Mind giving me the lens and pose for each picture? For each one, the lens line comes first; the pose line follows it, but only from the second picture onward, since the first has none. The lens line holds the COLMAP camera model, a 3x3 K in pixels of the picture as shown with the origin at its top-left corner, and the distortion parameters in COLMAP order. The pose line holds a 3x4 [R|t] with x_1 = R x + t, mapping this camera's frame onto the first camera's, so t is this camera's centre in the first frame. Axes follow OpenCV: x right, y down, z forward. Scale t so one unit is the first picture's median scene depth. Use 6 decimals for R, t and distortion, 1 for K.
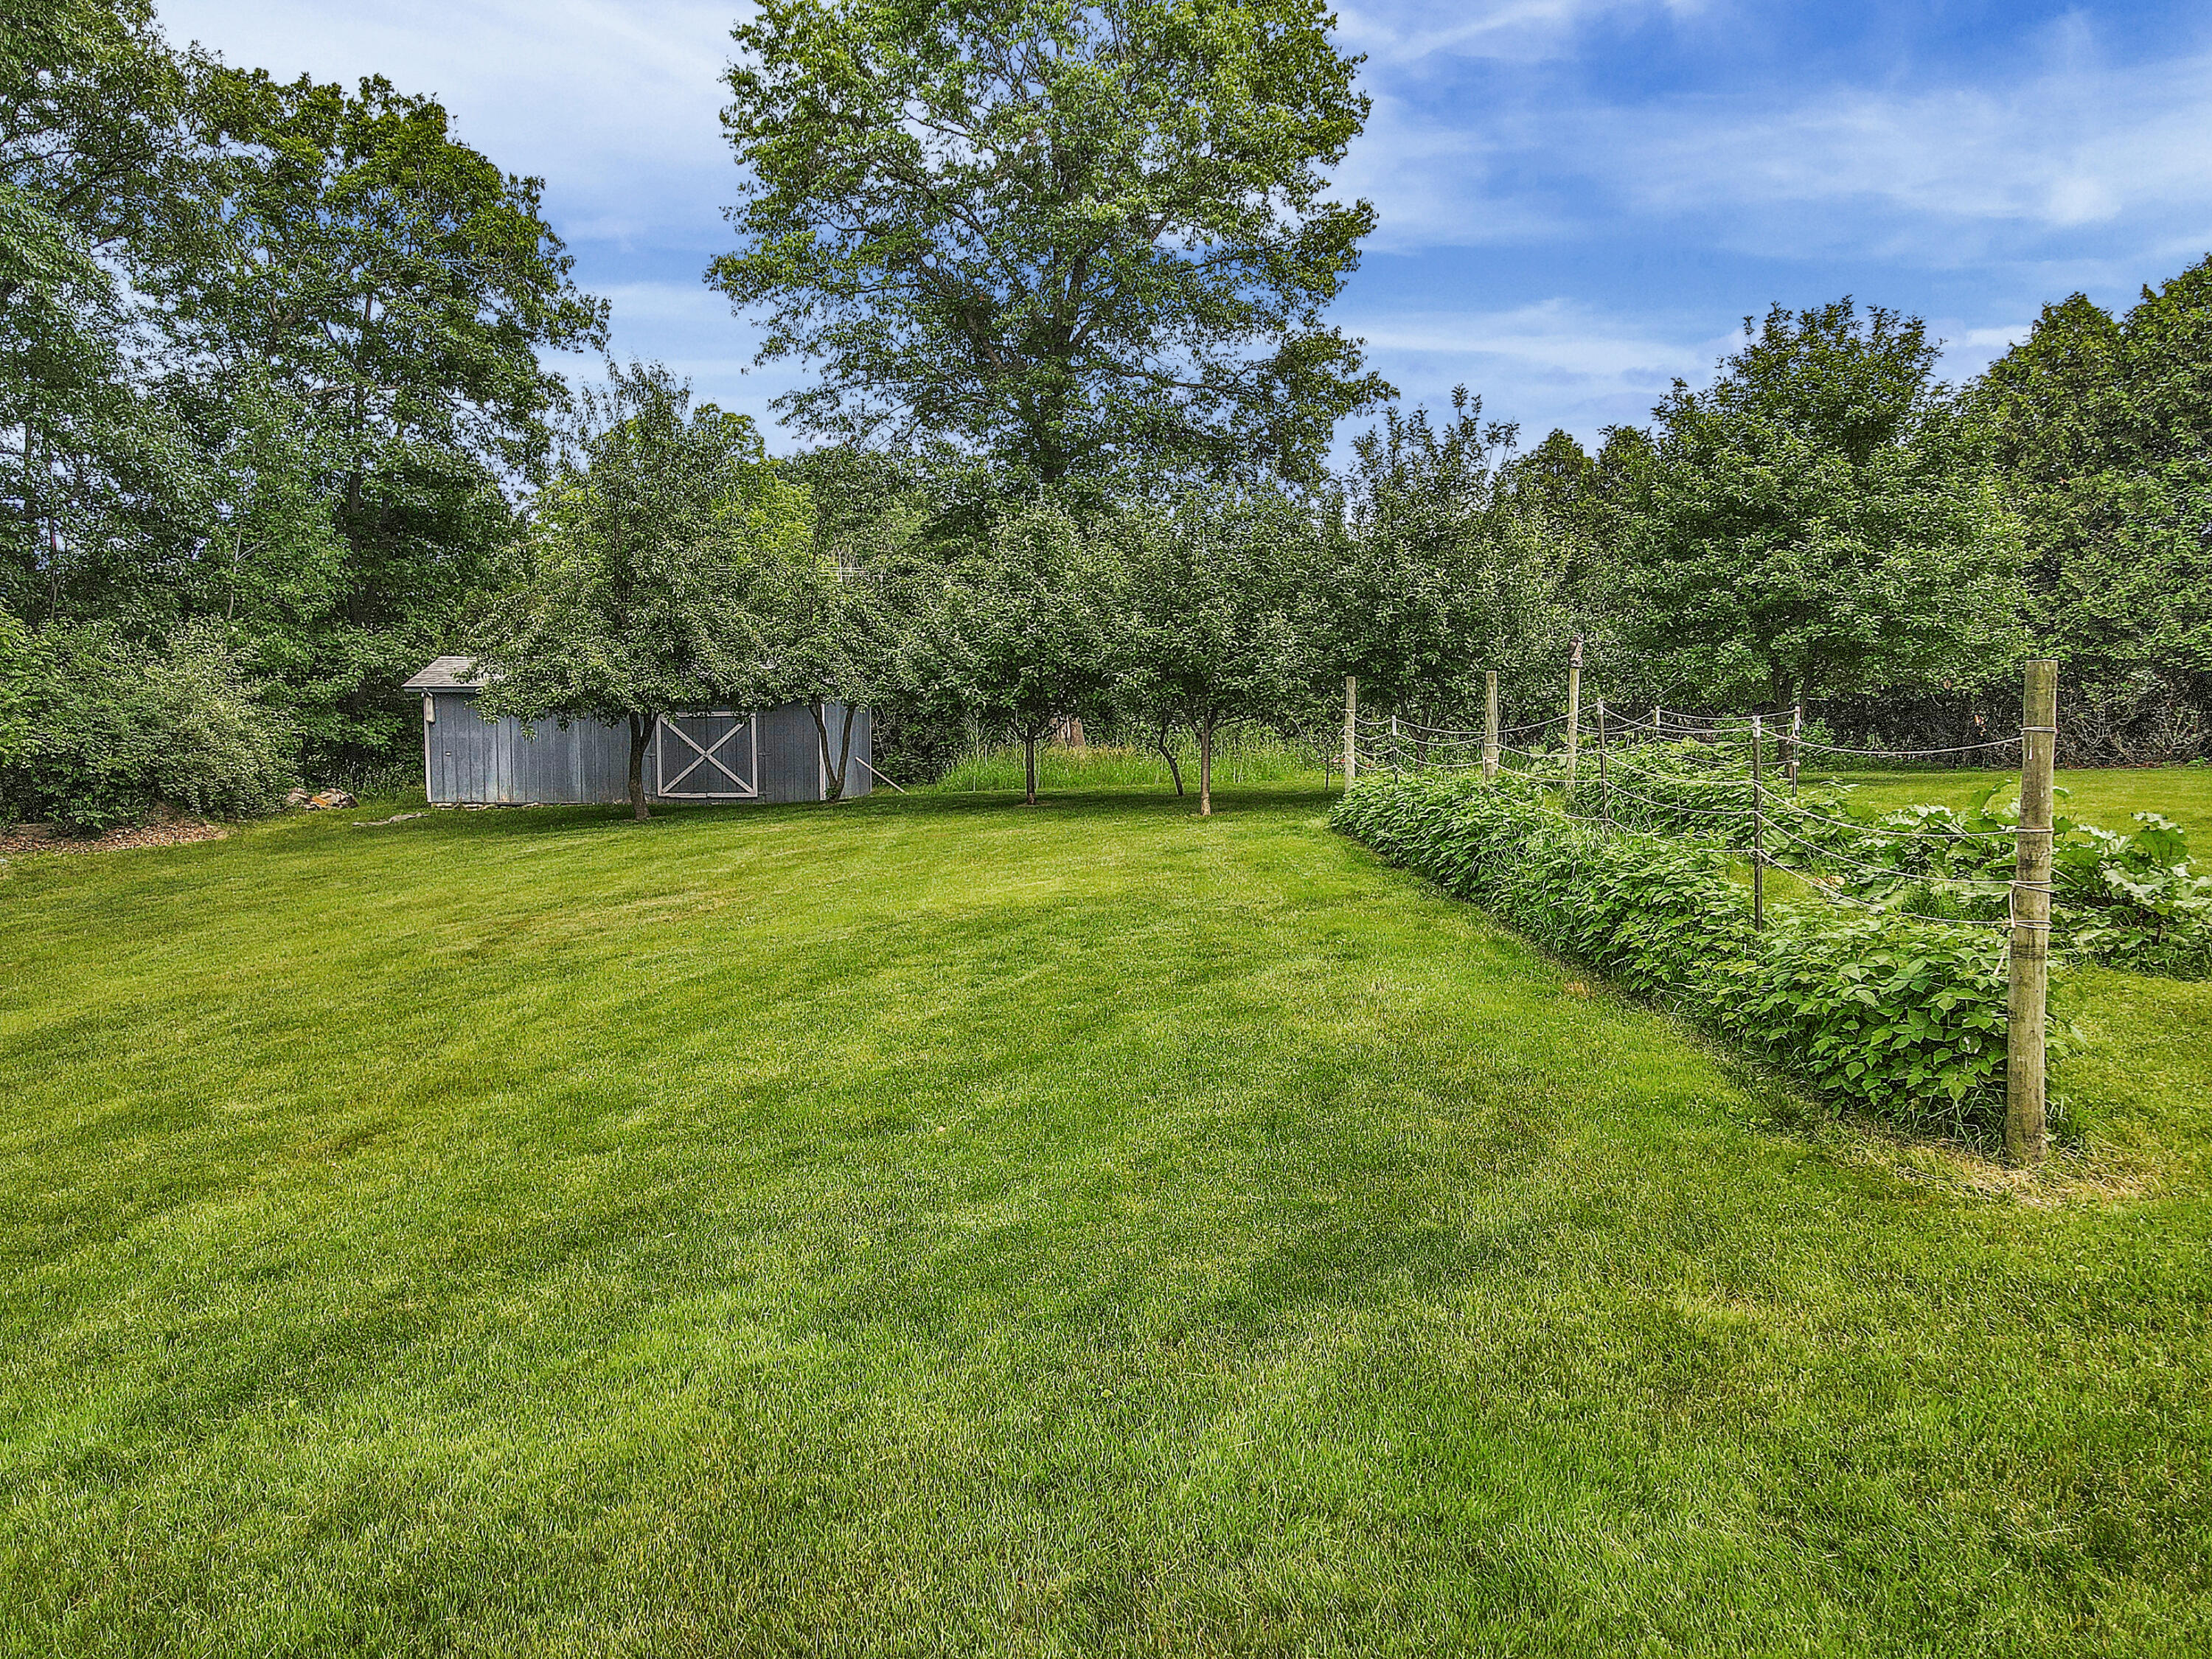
lens RADIAL K [[1620.0, 0, 1074.3], [0, 1620.0, 831.4], [0, 0, 1]] dist [0.003336, 0.004550]
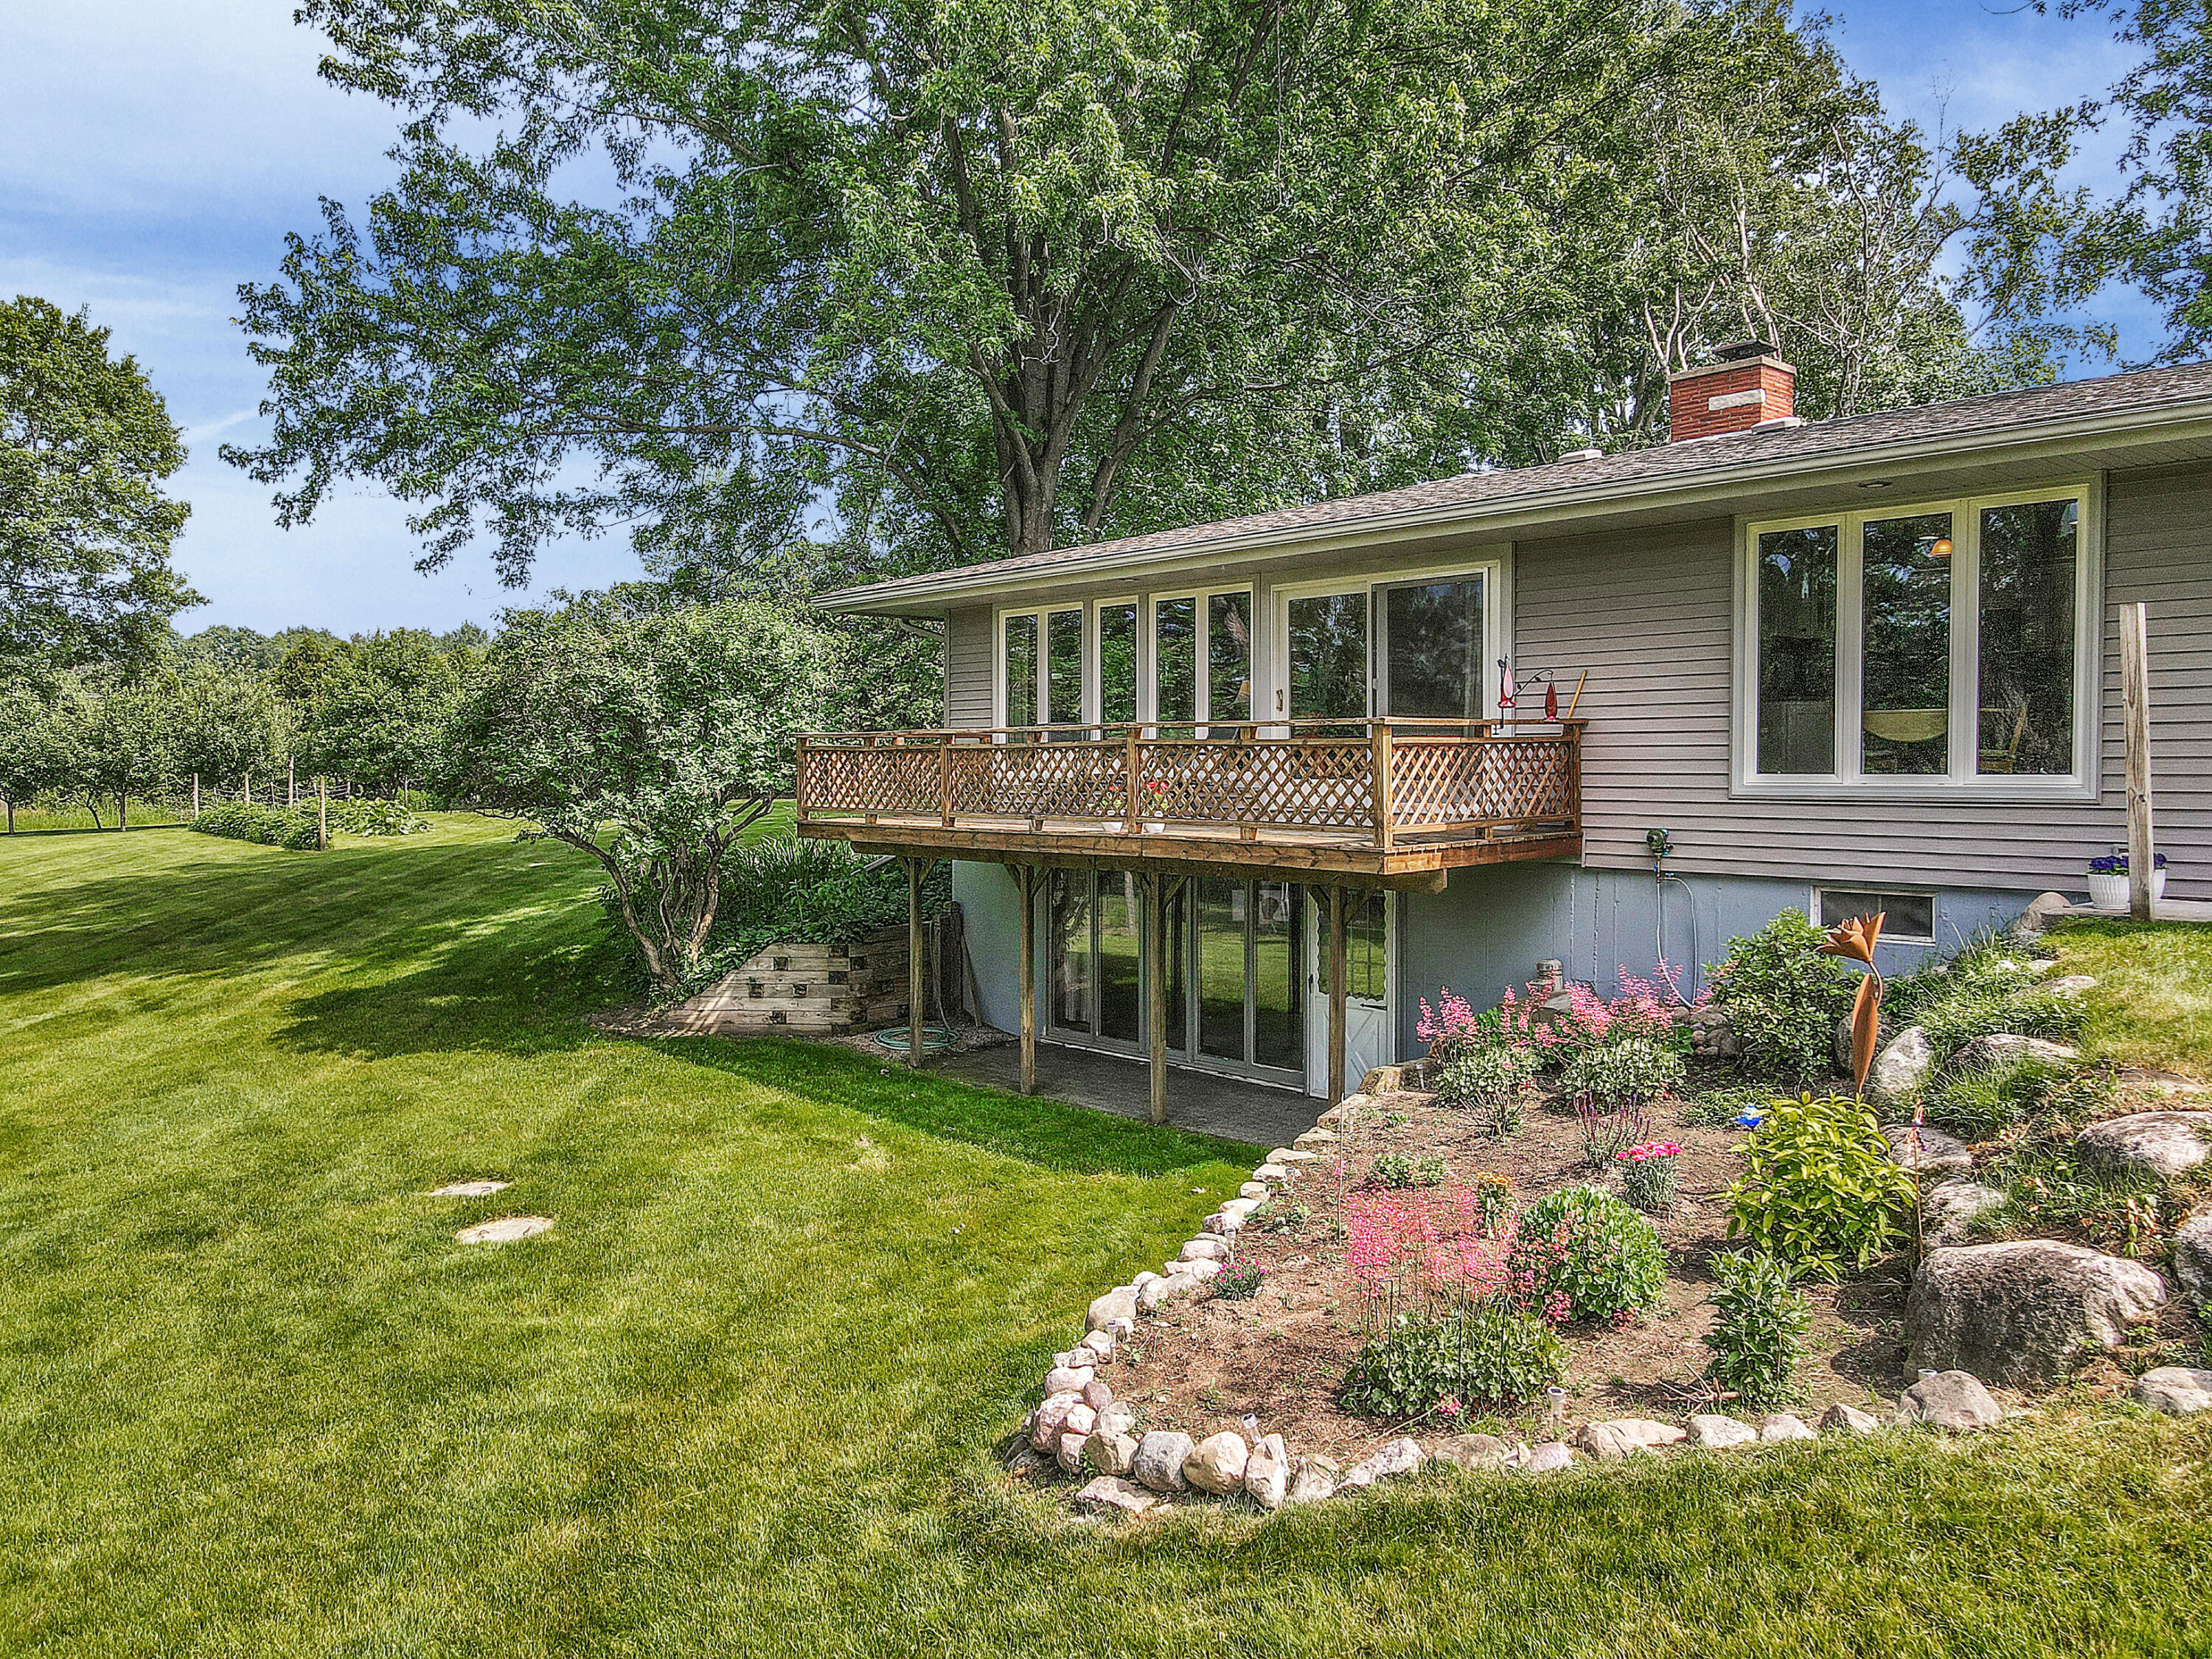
lens RADIAL K [[1632.0, 0, 1105.2], [0, 1632.0, 810.2], [0, 0, 1]] dist [0.005069, 0.010699]
pose [[0.770061, -0.018908, 0.637689, -0.259097], [0.057621, 0.997537, -0.040004, 0.103980], [-0.635362, 0.067549, 0.769254, -1.320106]]
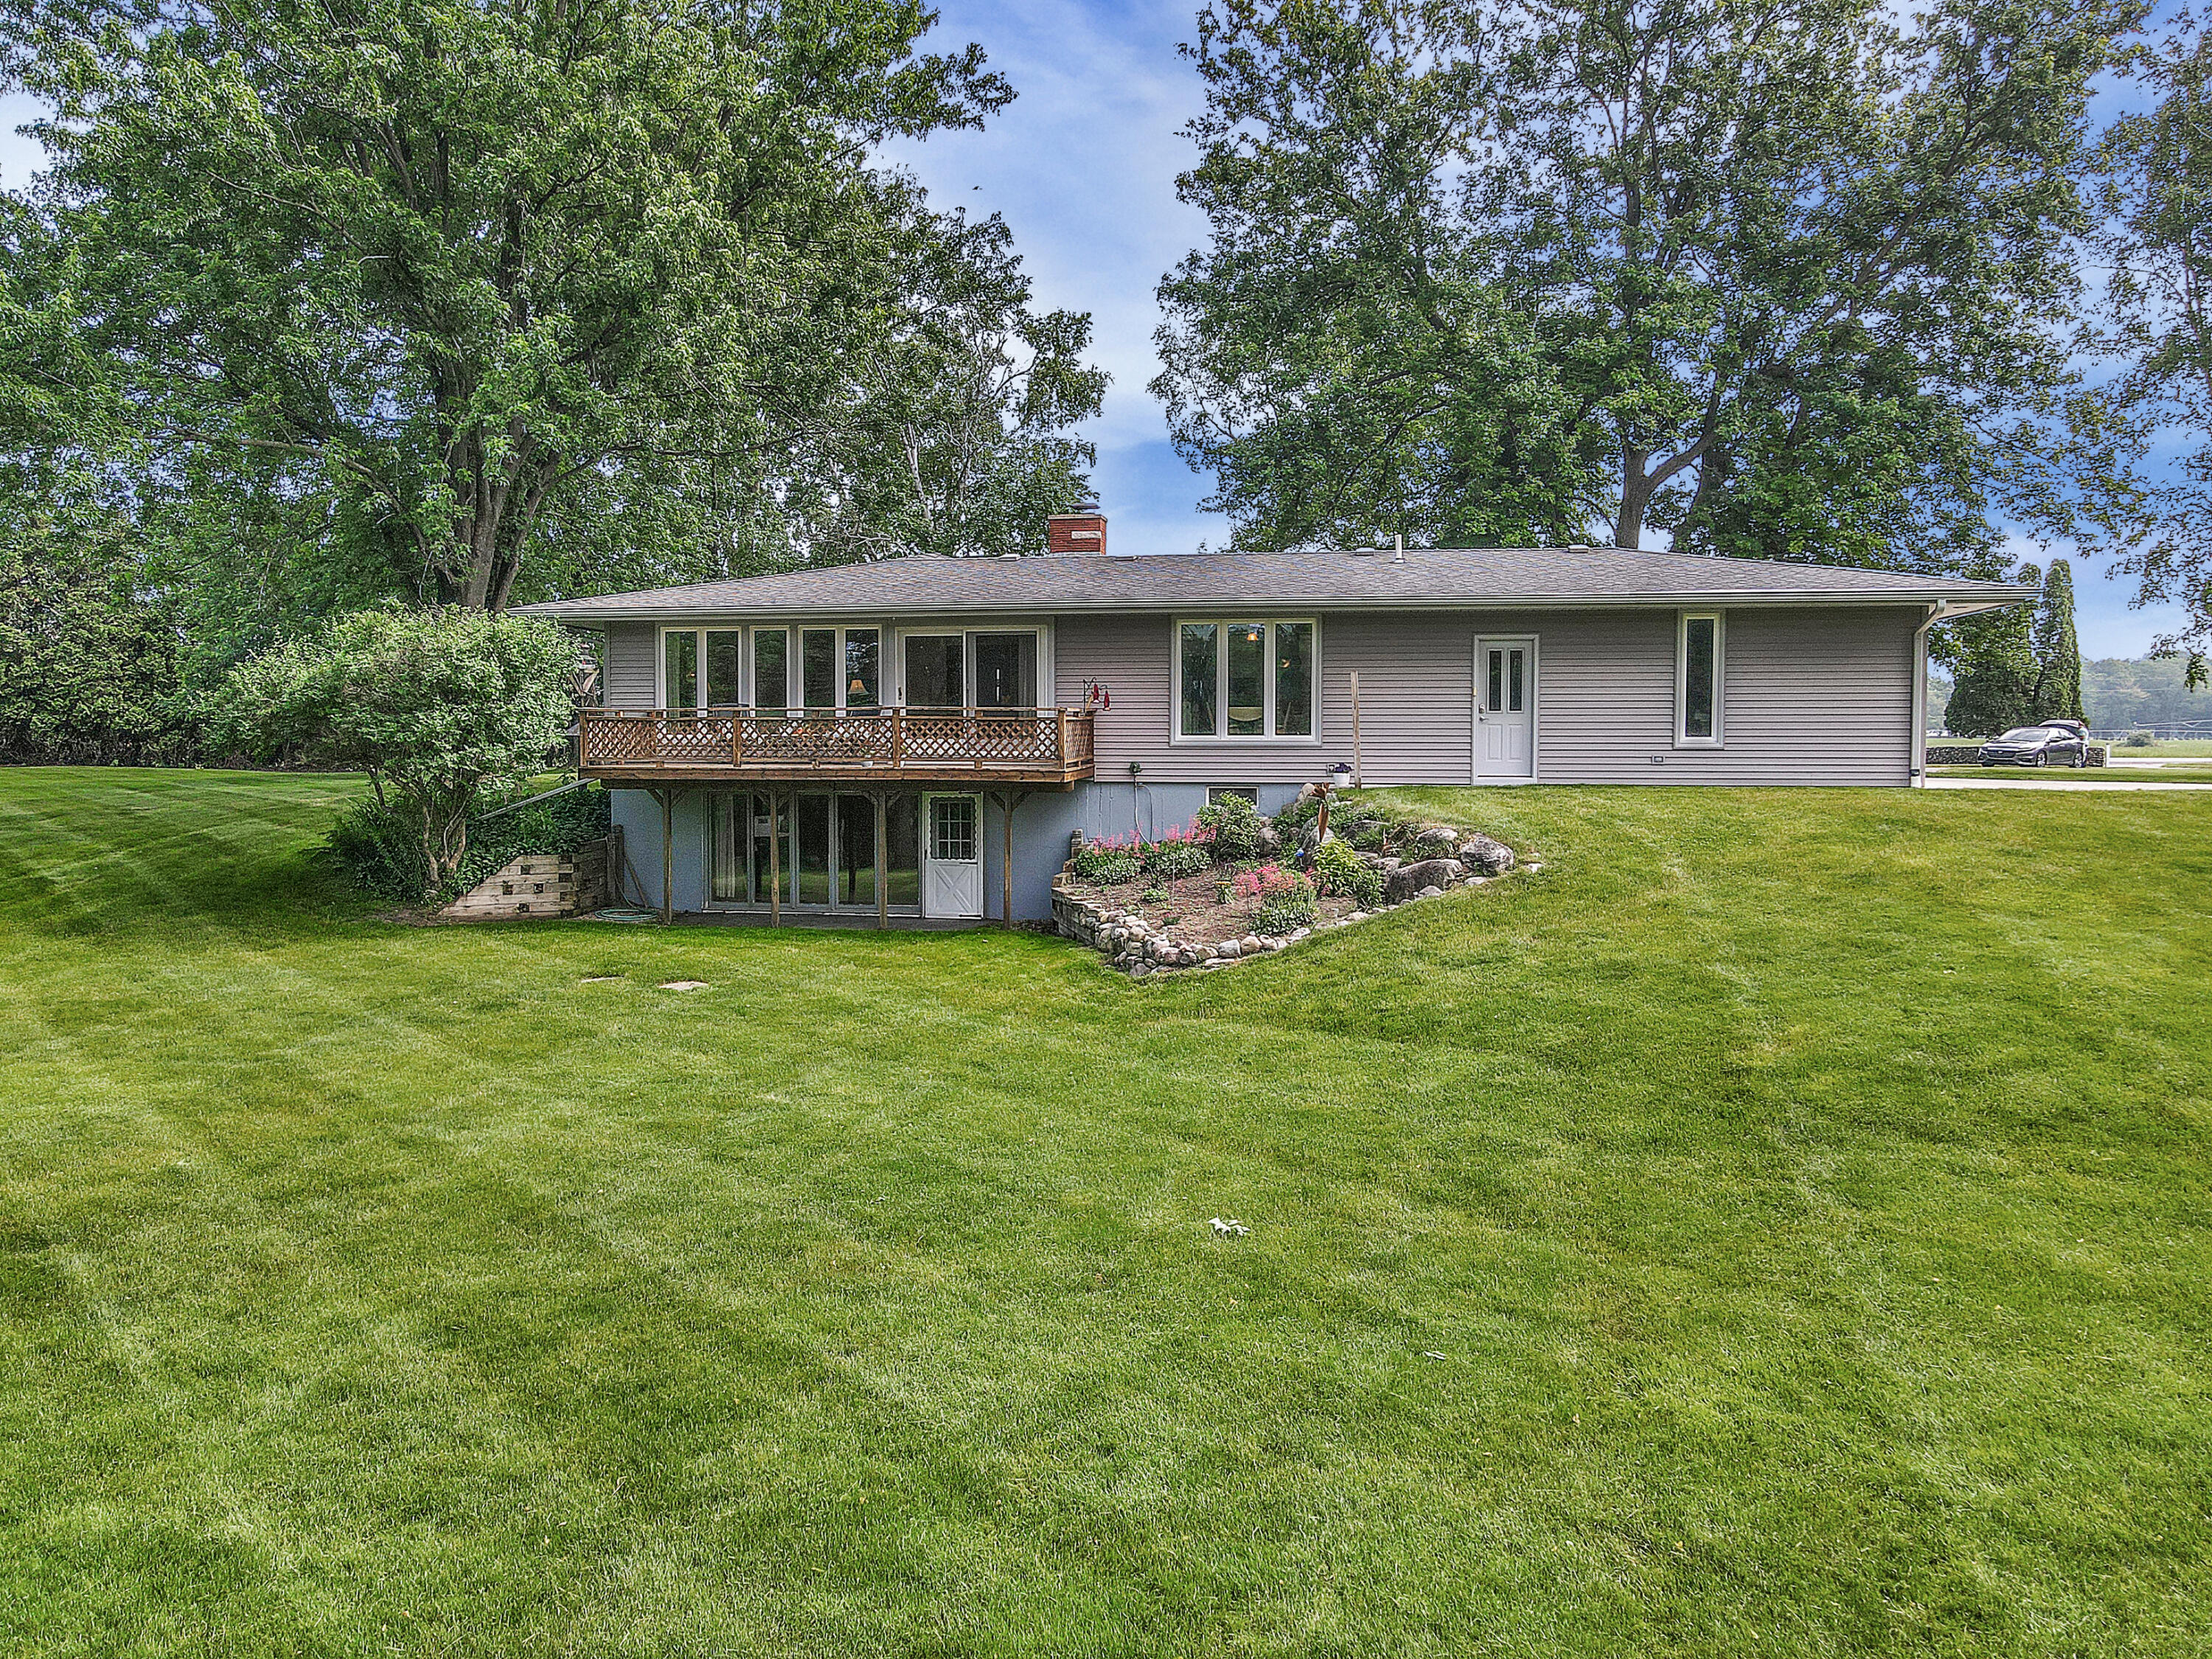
lens RADIAL K [[1632.0, 0, 1105.2], [0, 1632.0, 810.2], [0, 0, 1]] dist [0.005069, 0.010699]
pose [[0.215096, -0.042929, 0.975649, -0.751632], [0.085432, 0.996031, 0.024991, 0.102915], [-0.972849, 0.077976, 0.217909, -1.259238]]
